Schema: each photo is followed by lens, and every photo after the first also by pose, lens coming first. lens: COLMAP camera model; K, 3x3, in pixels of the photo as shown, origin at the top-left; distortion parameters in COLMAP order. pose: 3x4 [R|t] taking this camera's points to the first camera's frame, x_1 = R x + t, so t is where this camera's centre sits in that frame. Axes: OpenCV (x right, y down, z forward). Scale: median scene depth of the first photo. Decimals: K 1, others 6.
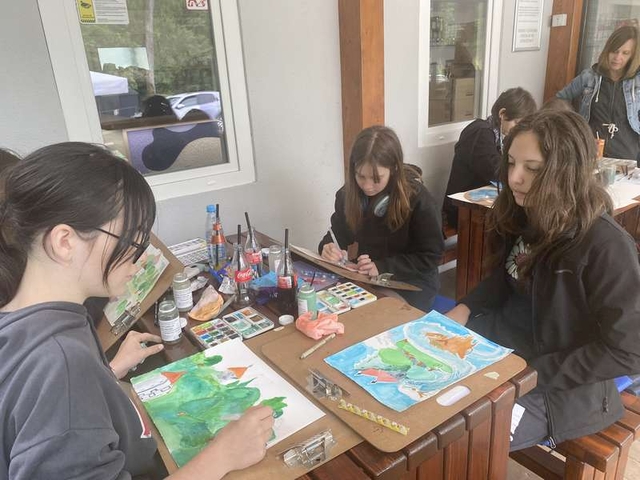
lens RADIAL K [[476.2, 0, 321.2], [0, 476.2, 232.5], [0, 0, 1]] dist [0.064352, -0.048748]
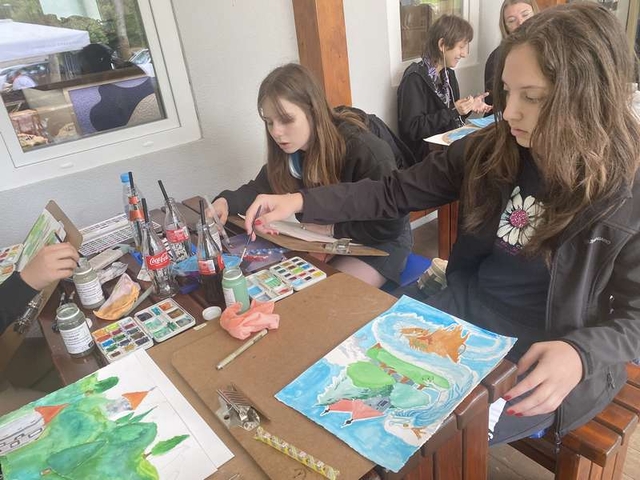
lens RADIAL K [[477.9, 0, 320.0], [0, 477.9, 240.0], [0, 0, 1]] dist [0.059390, -0.041852]
pose [[0.997371, -0.072462, 0.000182, 0.112453], [0.071948, 0.990588, 0.116441, -0.019656], [-0.008618, -0.116122, 0.993198, 0.196744]]
